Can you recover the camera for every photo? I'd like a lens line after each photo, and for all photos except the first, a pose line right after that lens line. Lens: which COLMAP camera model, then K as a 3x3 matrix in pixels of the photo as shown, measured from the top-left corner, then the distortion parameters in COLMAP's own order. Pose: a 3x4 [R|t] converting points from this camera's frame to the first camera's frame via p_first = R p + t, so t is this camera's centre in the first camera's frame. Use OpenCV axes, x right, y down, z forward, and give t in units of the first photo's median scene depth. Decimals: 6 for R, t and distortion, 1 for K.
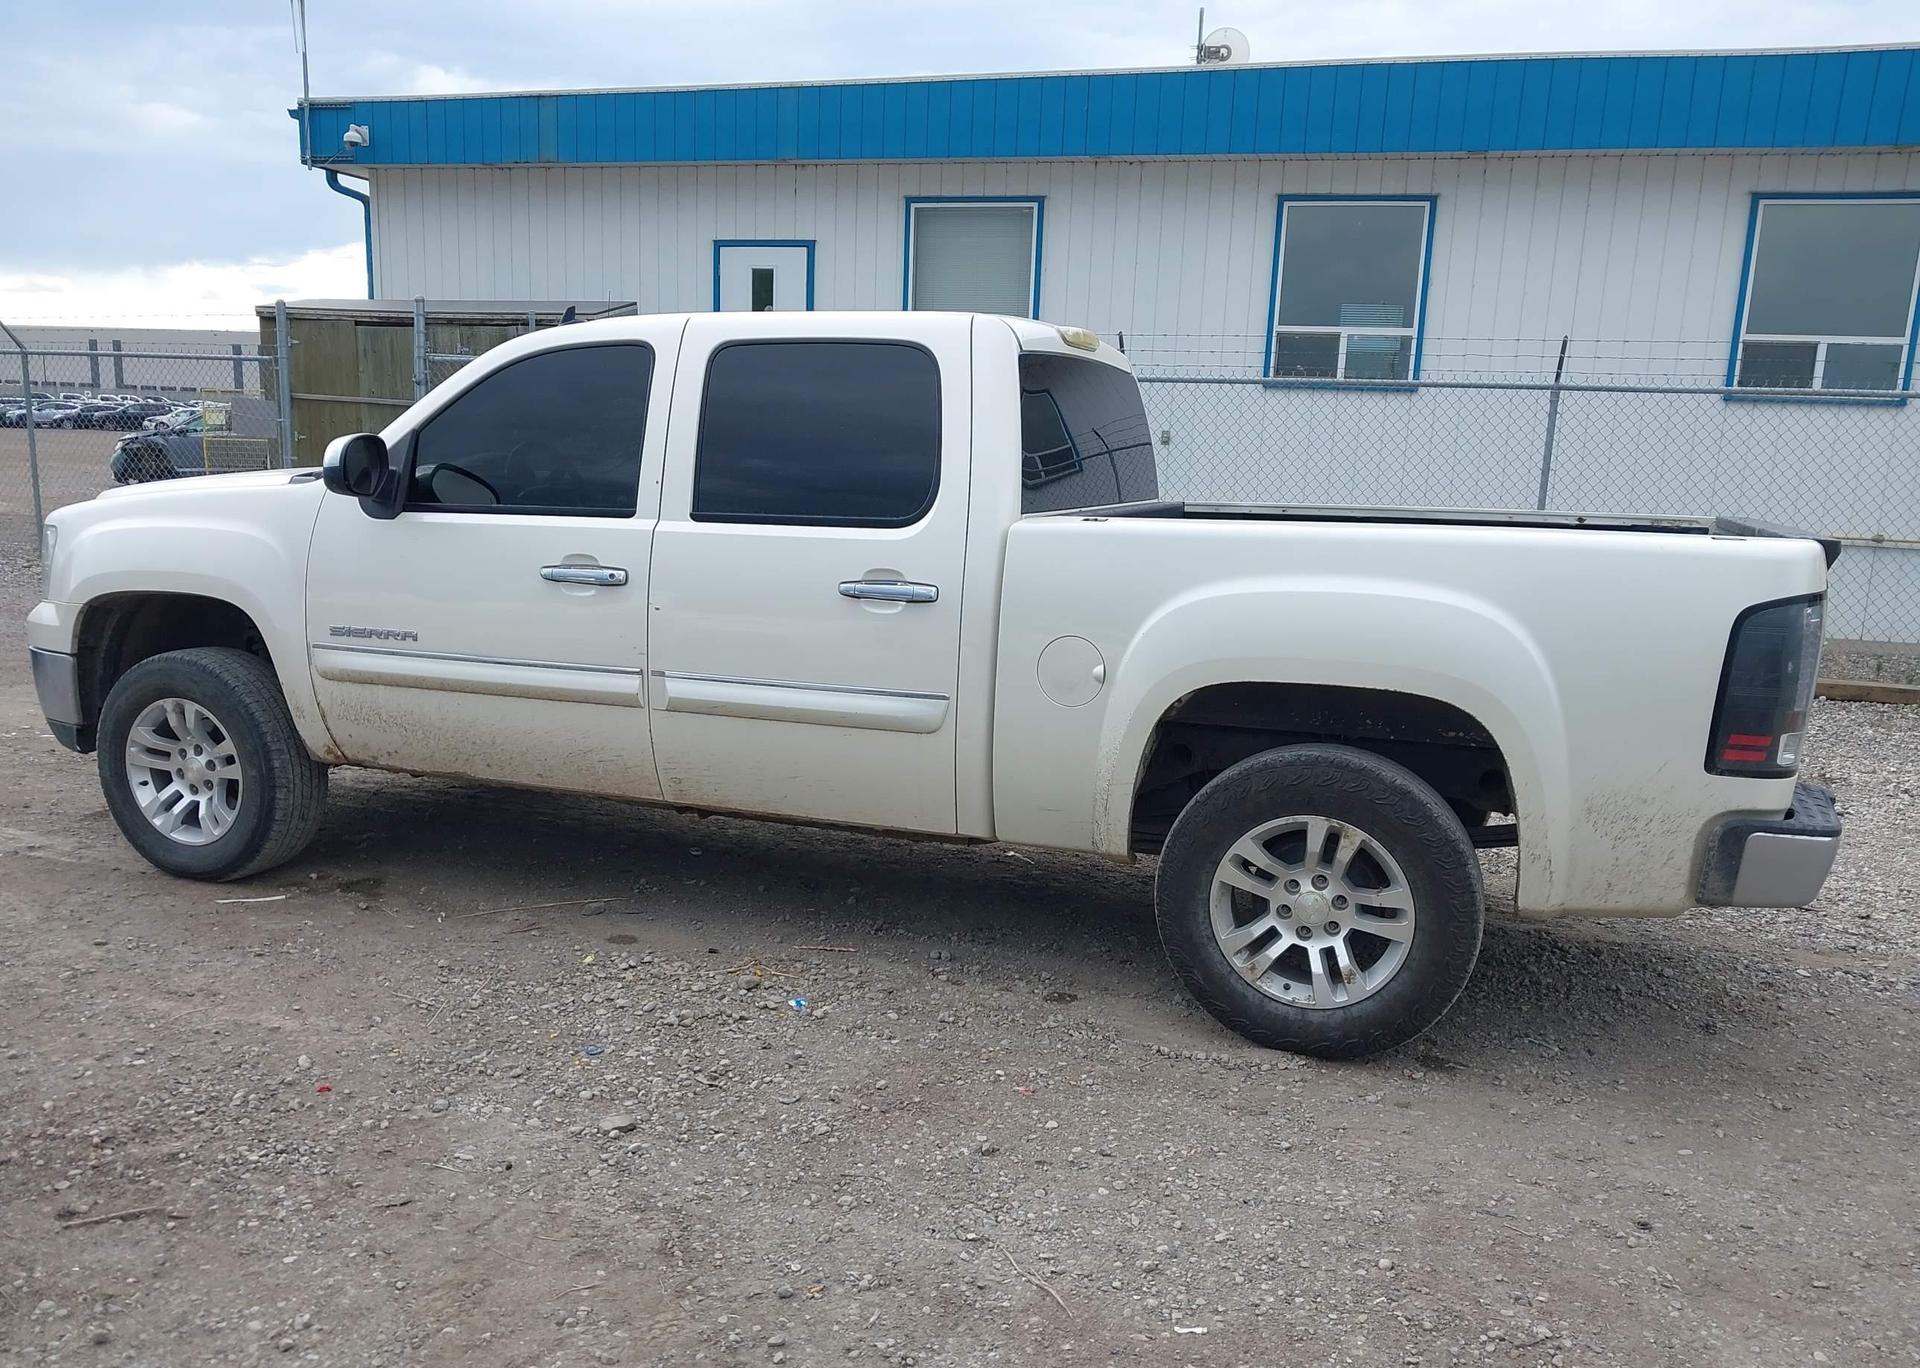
lens RADIAL K [[1546.0, 0, 963.9], [0, 1546.0, 683.1], [0, 0, 1]] dist [0.012379, 0.003500]
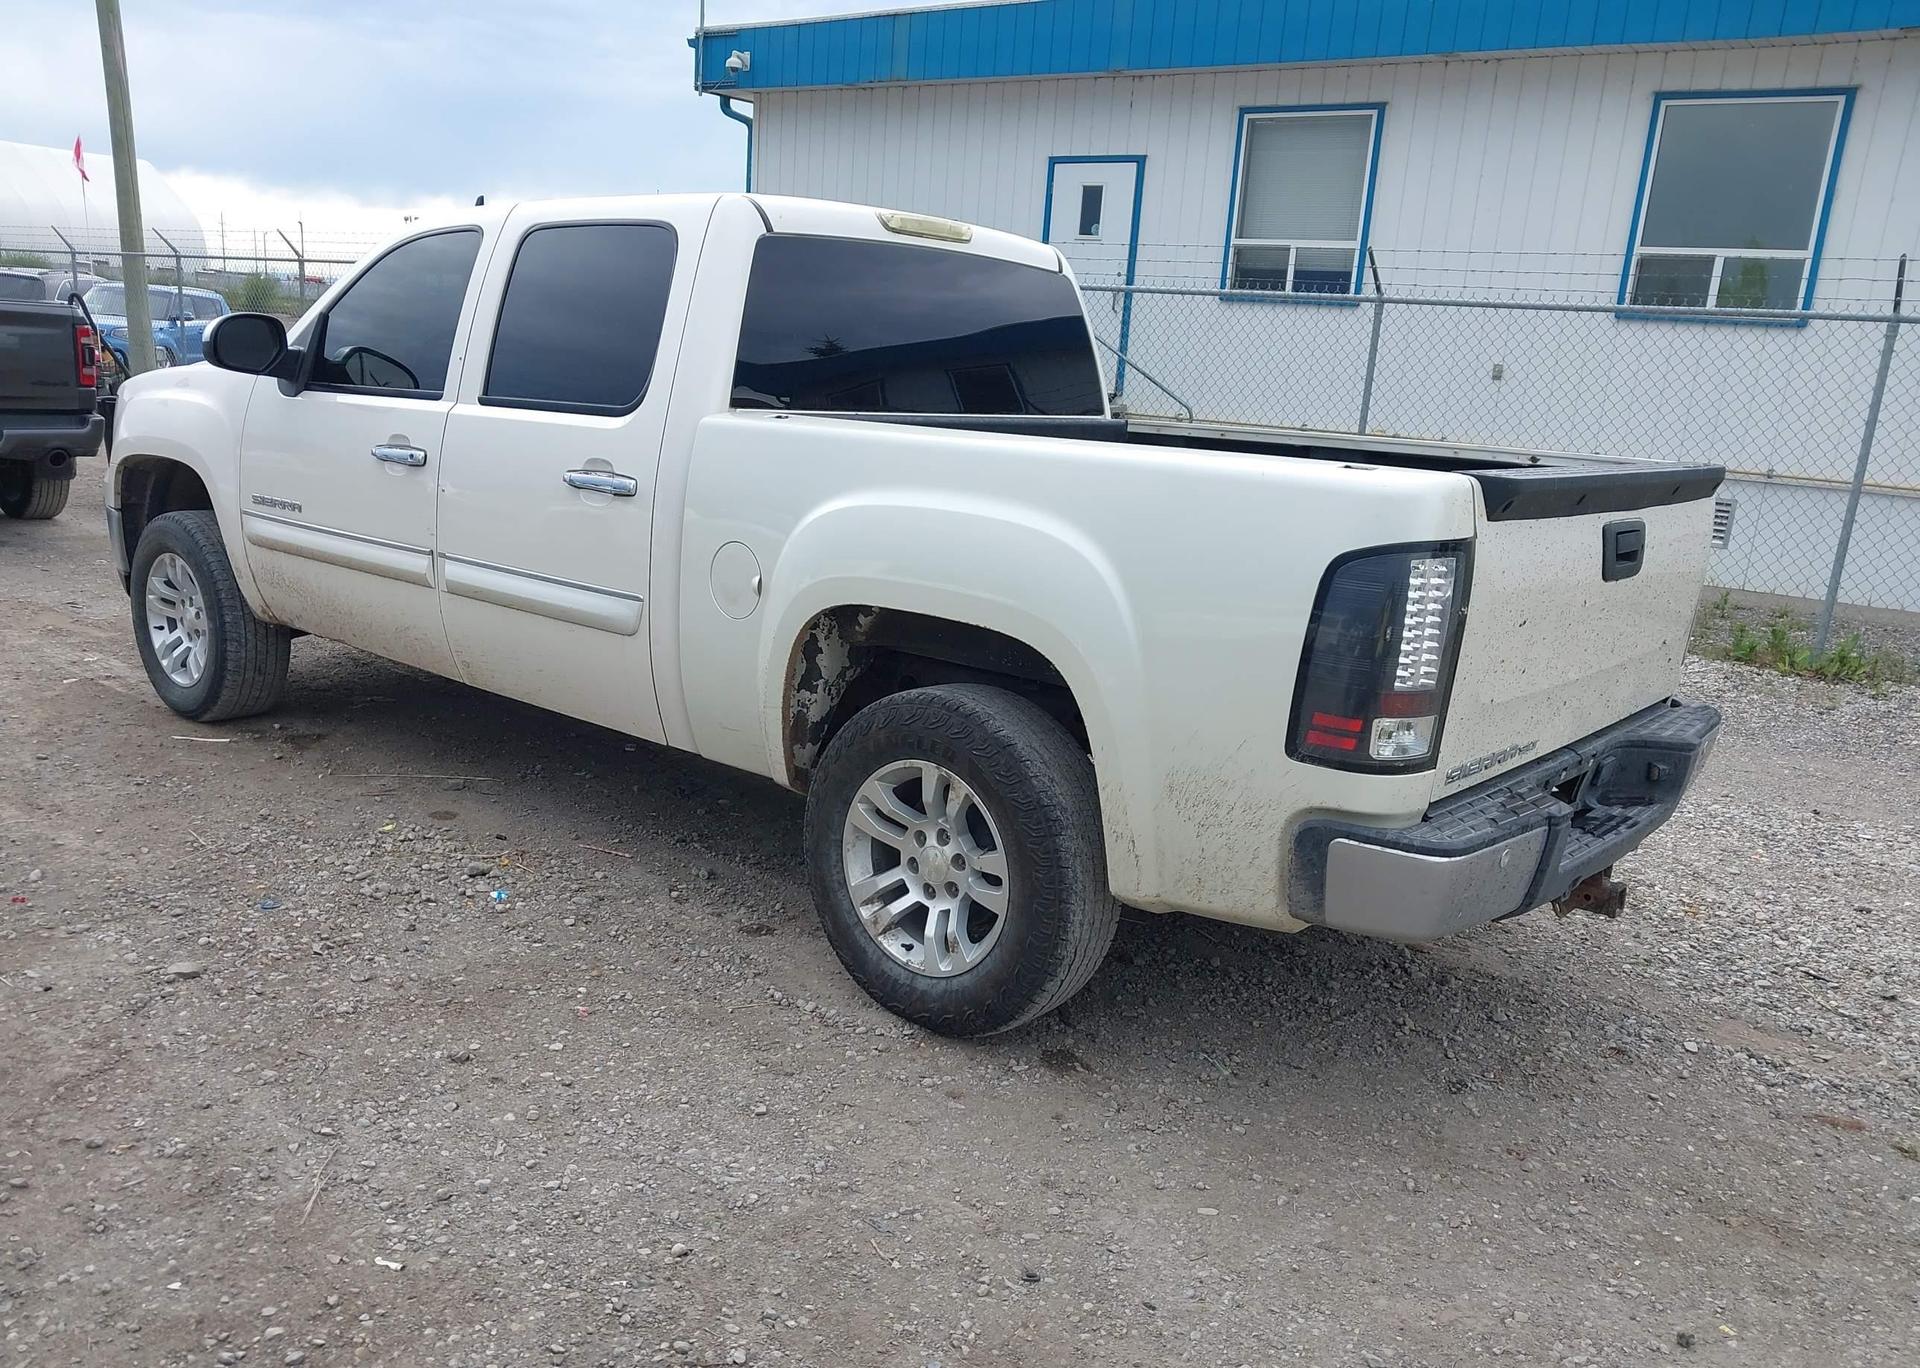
lens RADIAL K [[1556.1, 0, 960.0], [0, 1556.1, 684.0], [0, 0, 1]] dist [0.008110, 0.006922]
pose [[0.939837, 0.099212, -0.326900, 0.427465], [-0.086659, 0.994839, 0.052782, -0.005161], [0.330449, -0.021278, 0.943584, 0.135803]]
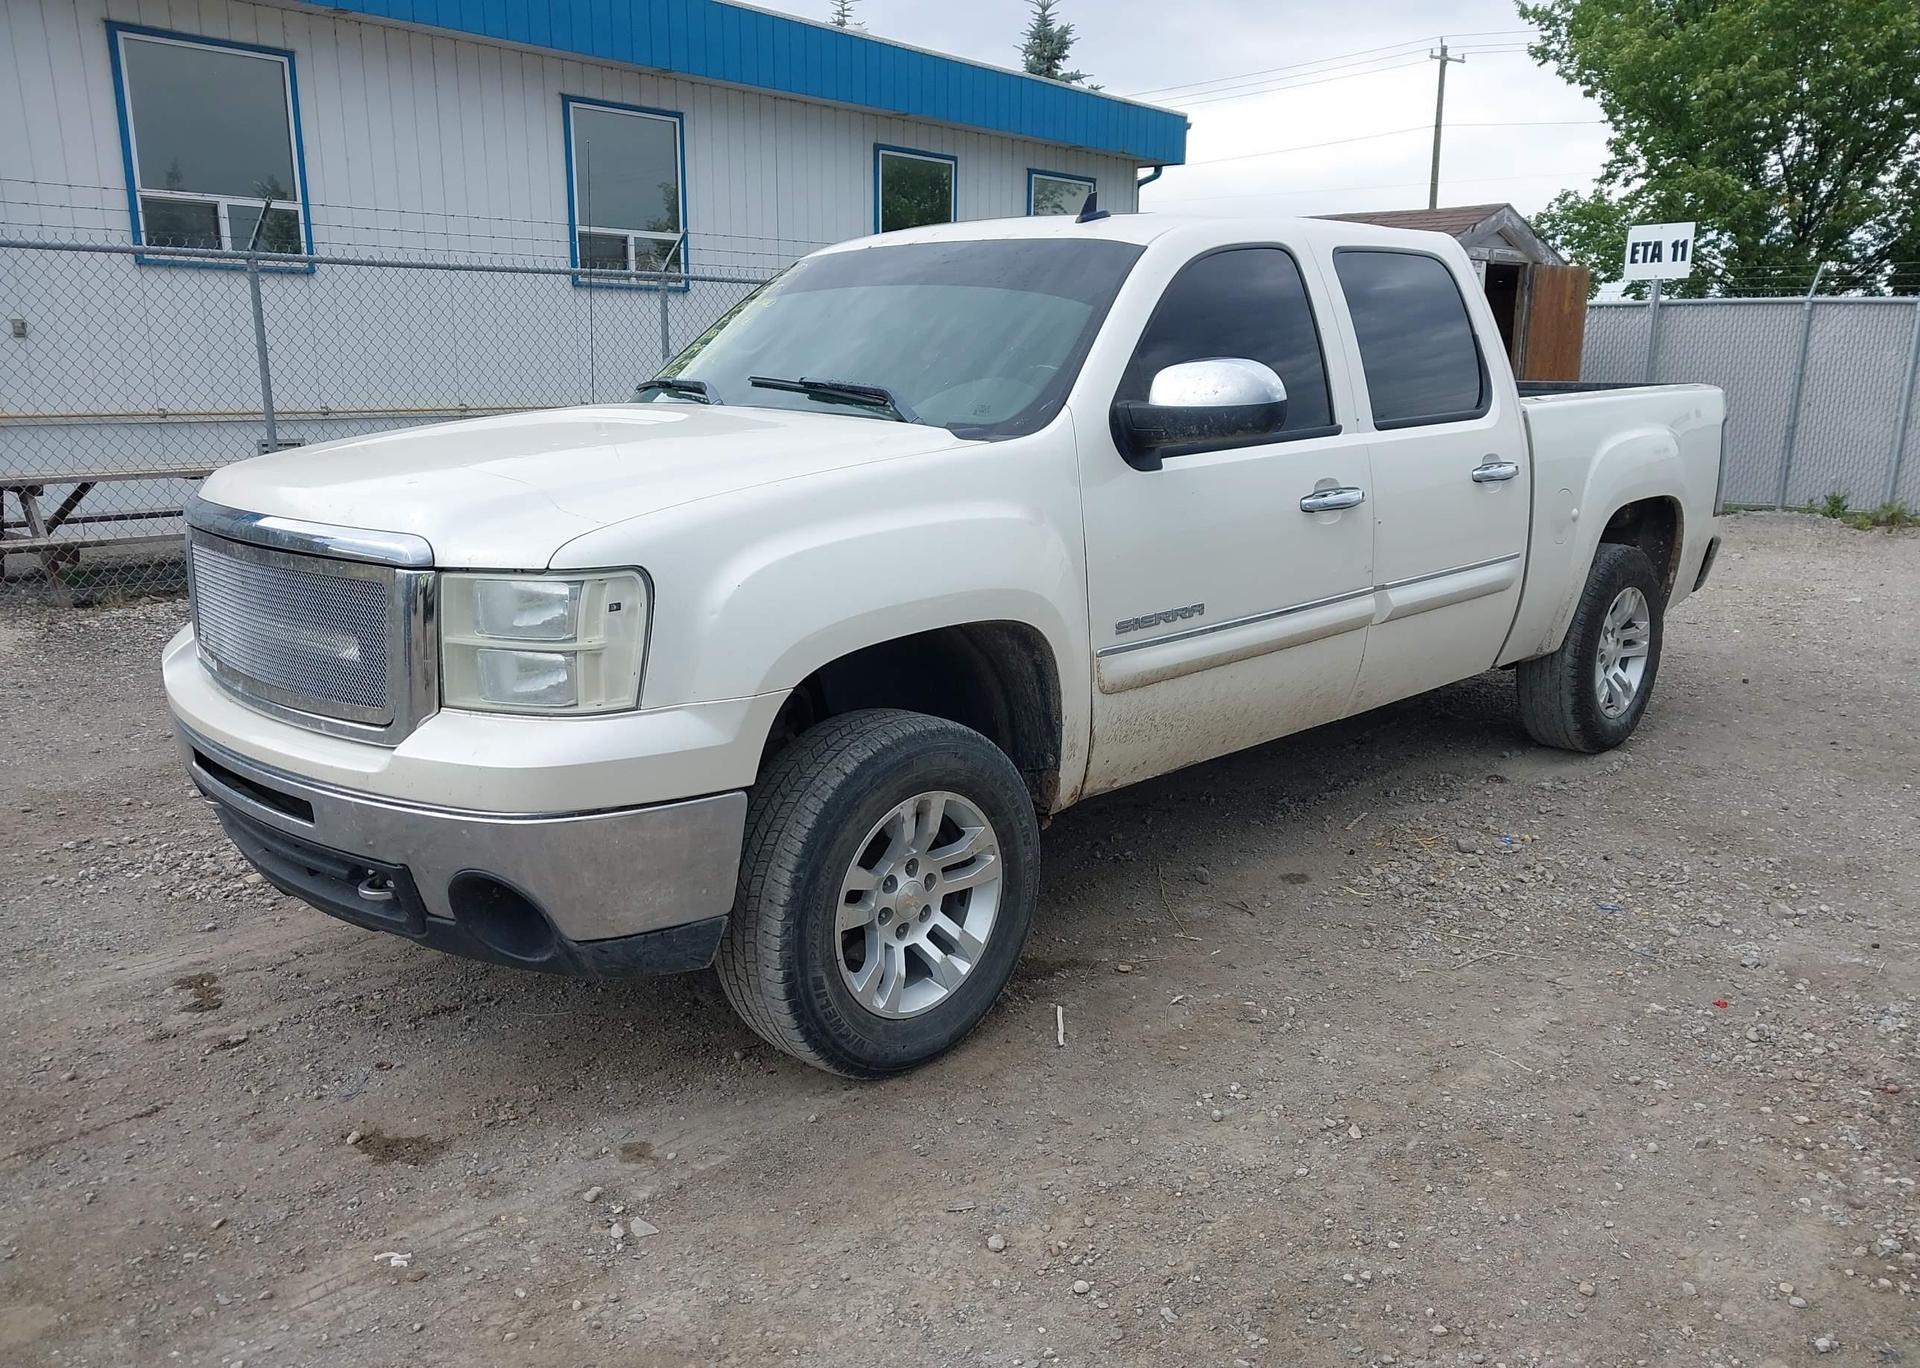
lens RADIAL K [[1546.0, 0, 963.9], [0, 1546.0, 683.1], [0, 0, 1]] dist [0.012379, 0.003500]
pose [[0.409035, -0.225214, 0.884290, -1.116902], [0.154782, 0.972146, 0.175993, -0.151802], [-0.899296, 0.064885, 0.432501, 0.754705]]
